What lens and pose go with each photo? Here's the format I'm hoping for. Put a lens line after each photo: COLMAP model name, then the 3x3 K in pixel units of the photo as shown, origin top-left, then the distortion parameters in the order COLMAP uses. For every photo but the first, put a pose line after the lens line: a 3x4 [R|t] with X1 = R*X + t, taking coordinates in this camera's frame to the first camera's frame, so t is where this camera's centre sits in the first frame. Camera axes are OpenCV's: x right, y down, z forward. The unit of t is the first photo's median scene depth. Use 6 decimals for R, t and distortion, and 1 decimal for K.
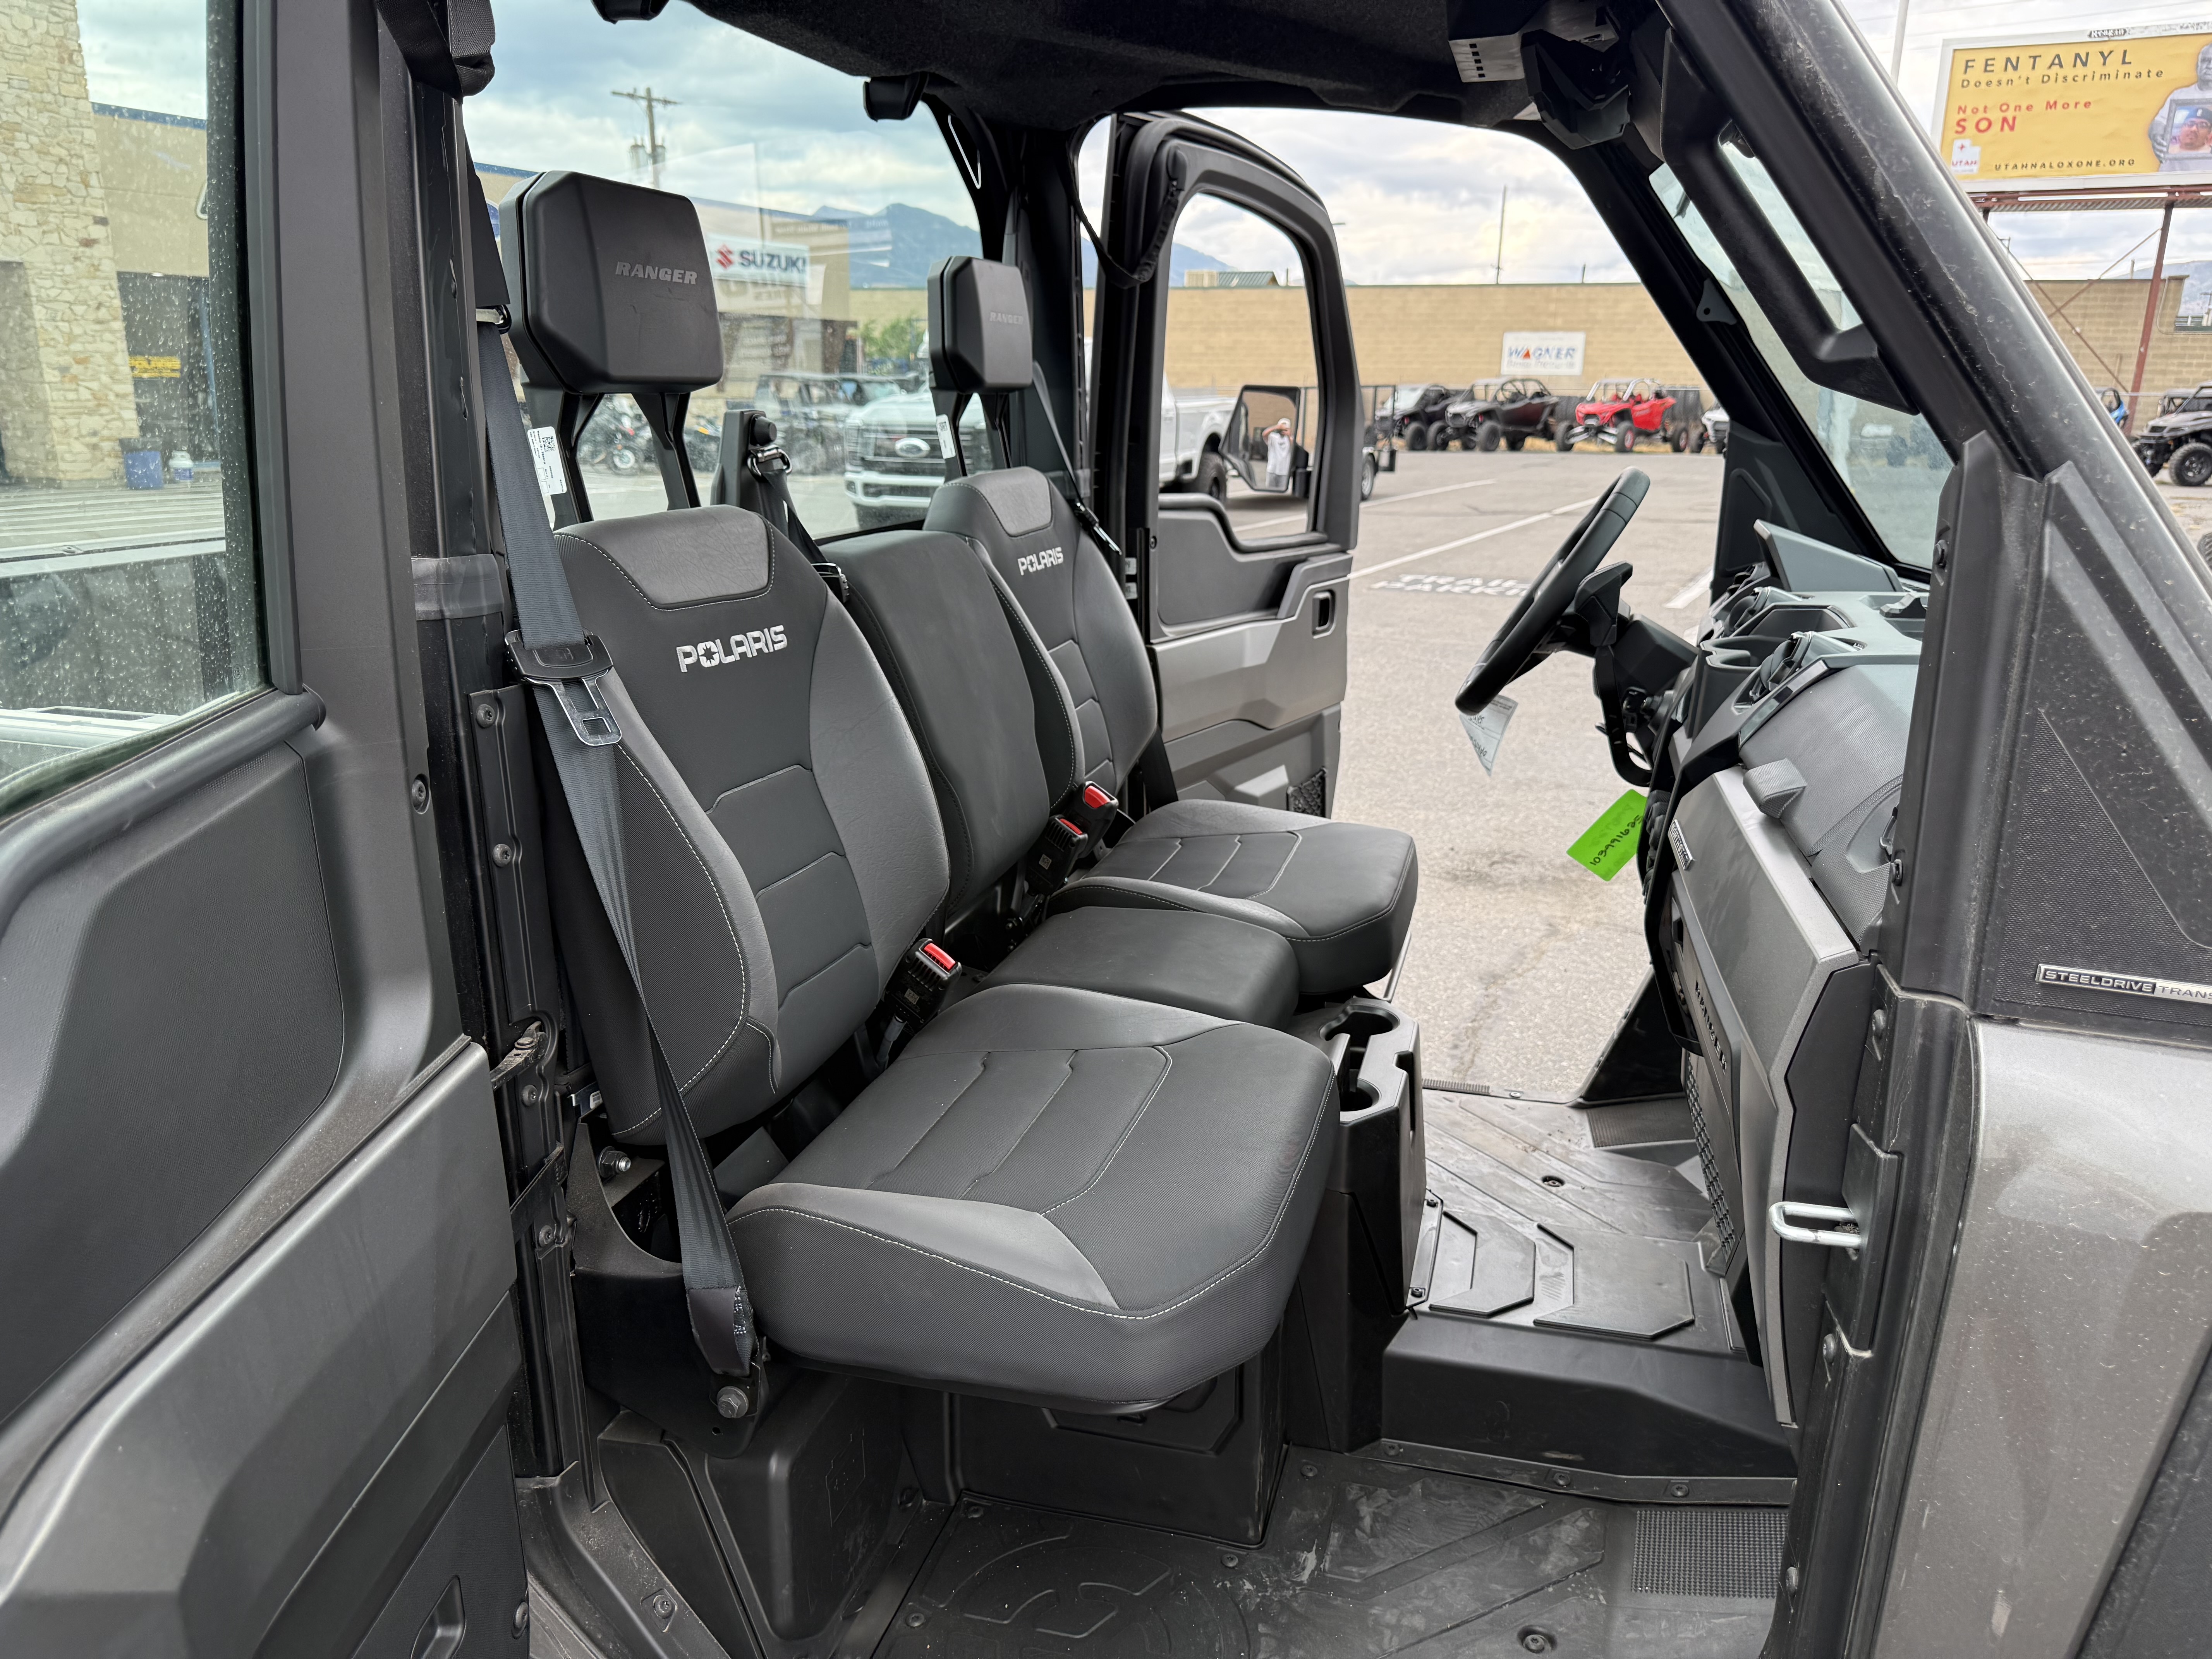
lens RADIAL K [[1581.2, 0, 1113.6], [0, 1581.2, 834.3], [0, 0, 1]] dist [0.023200, -0.032701]
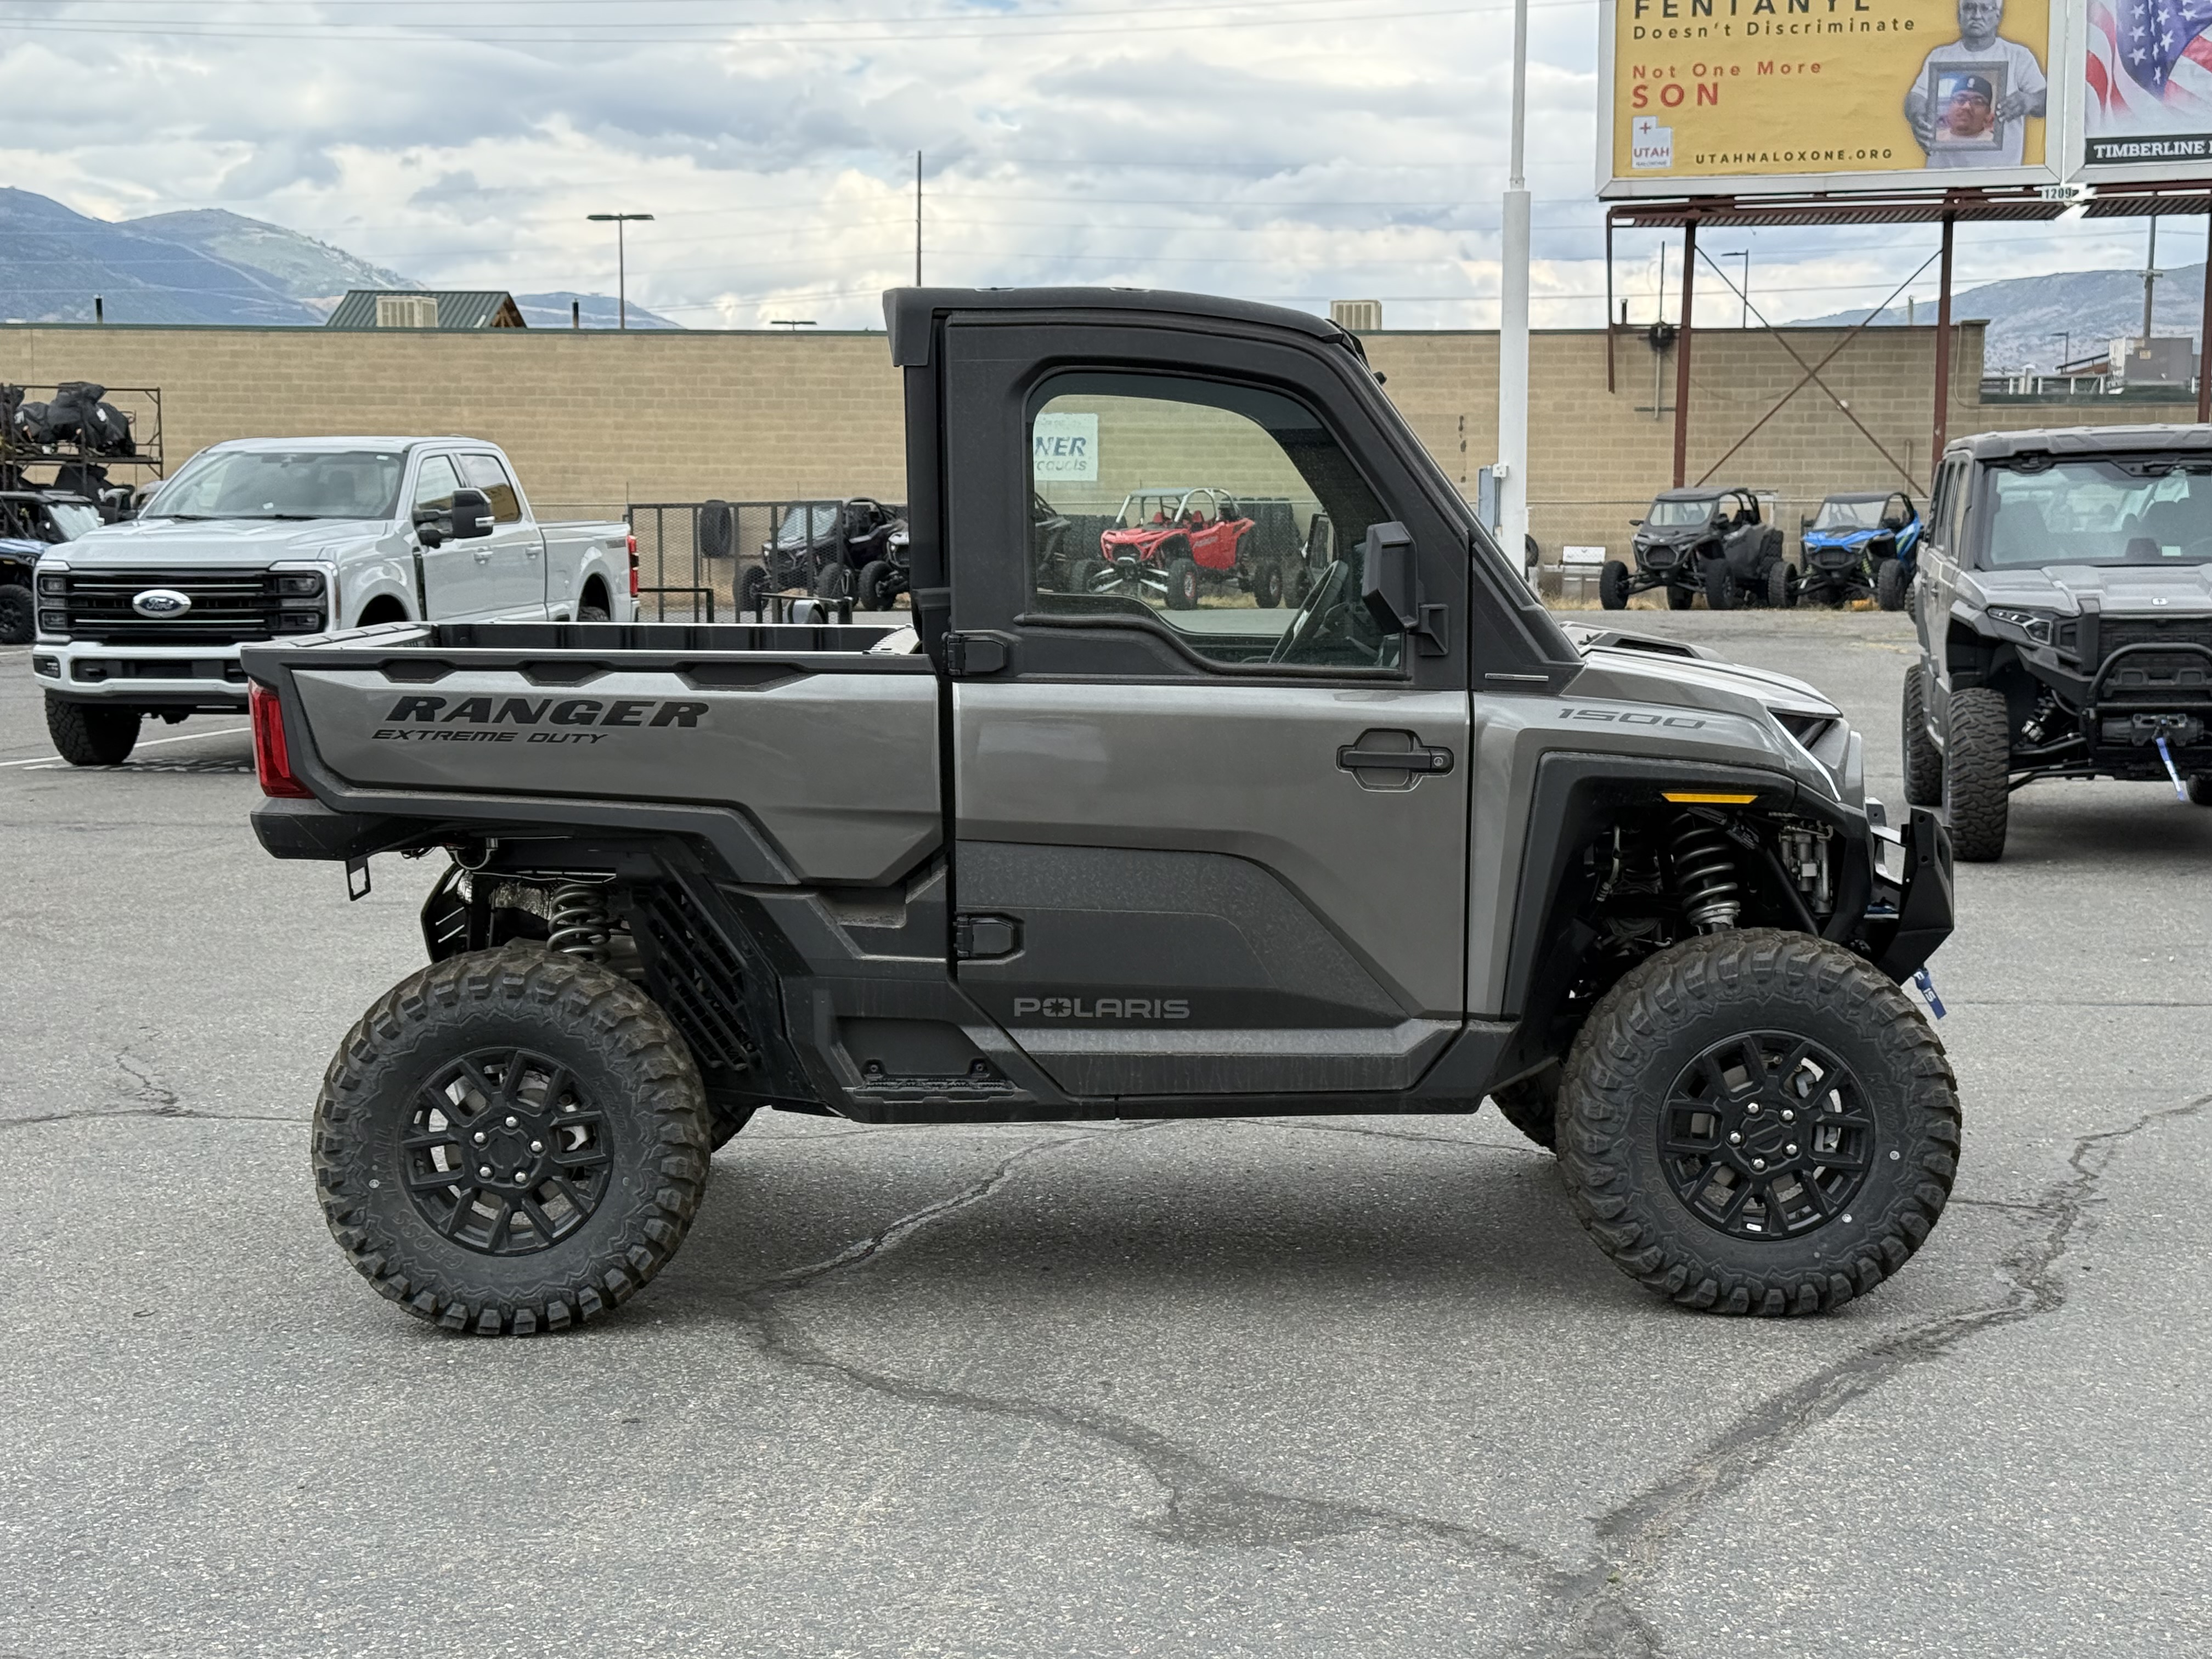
lens RADIAL K [[3156.5, 0, 1112.0], [0, 3156.5, 883.5], [0, 0, 1]] dist [0.155068, -0.226311]
pose [[0.957410, -0.044375, 0.285301, -0.087894], [0.087972, 0.985970, -0.141857, 0.051667], [-0.275004, 0.160914, 0.947882, -0.190792]]
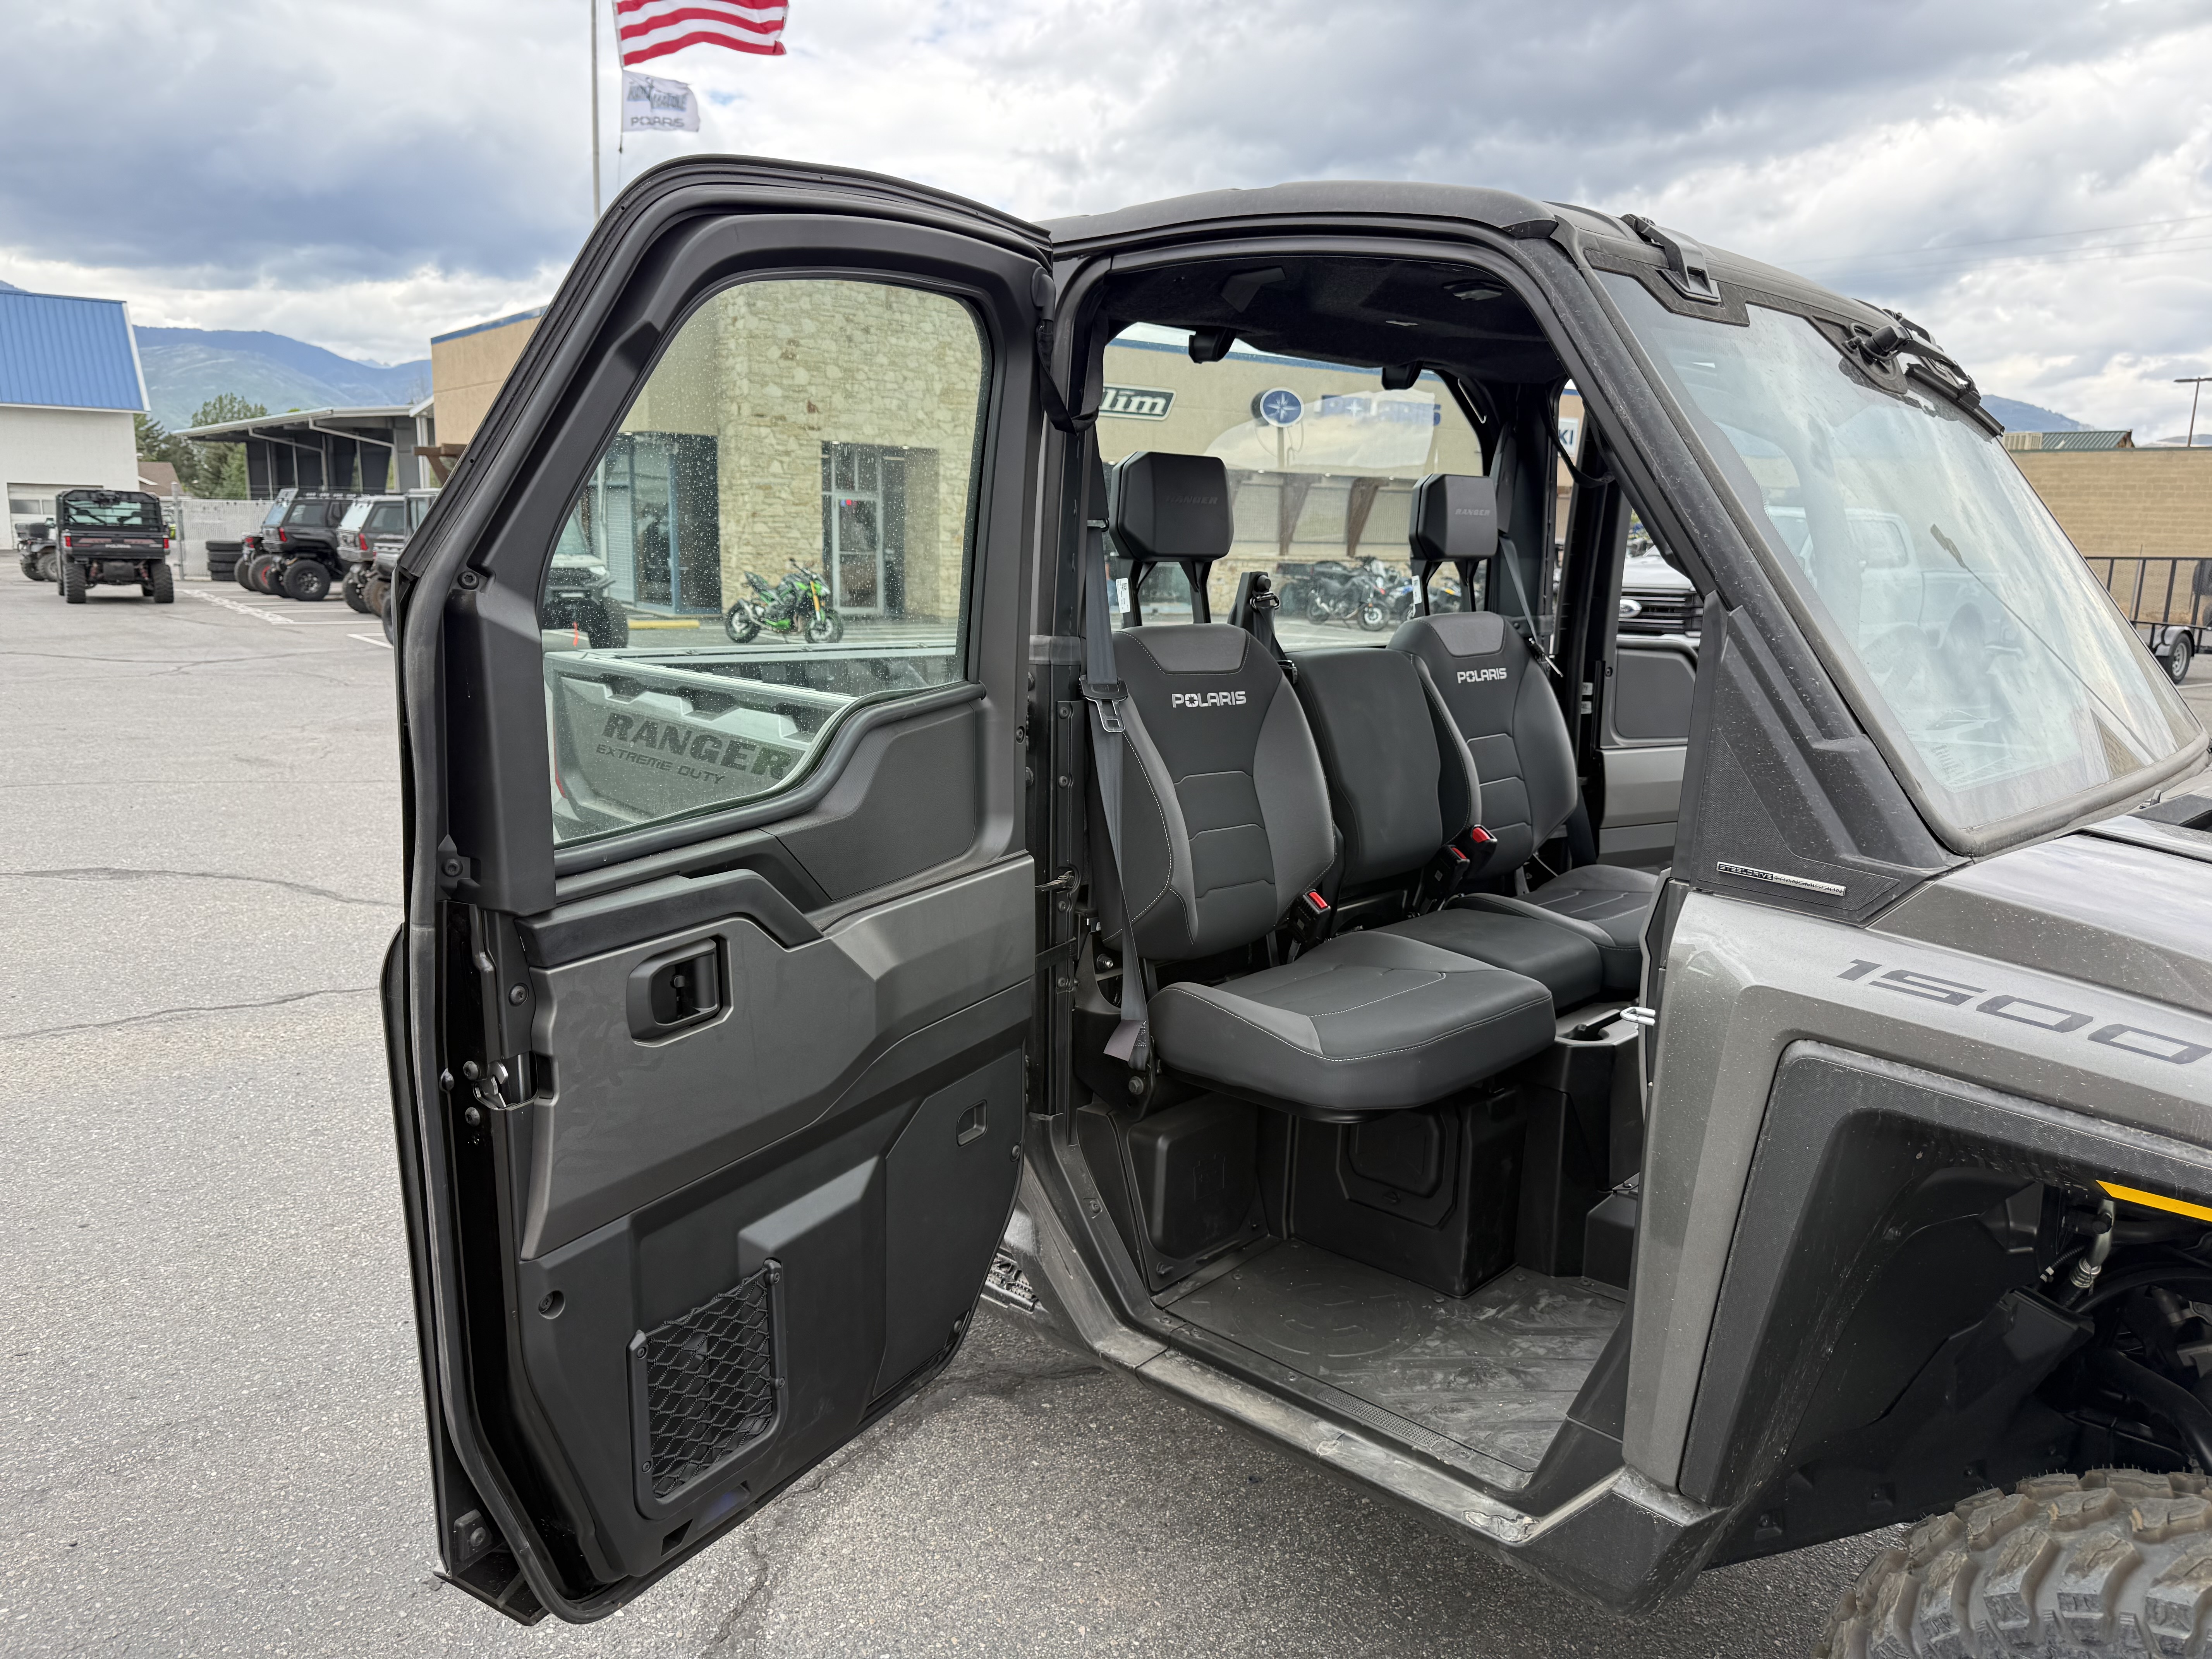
lens RADIAL K [[1548.0, 0, 1093.2], [0, 1548.0, 816.5], [0, 0, 1]] dist [0.117248, -0.155474]
pose [[0.887207, 0.092820, -0.451939, 0.021812], [-0.140536, 0.987373, -0.073100, 0.007777], [0.439447, 0.128368, 0.889049, -0.029561]]
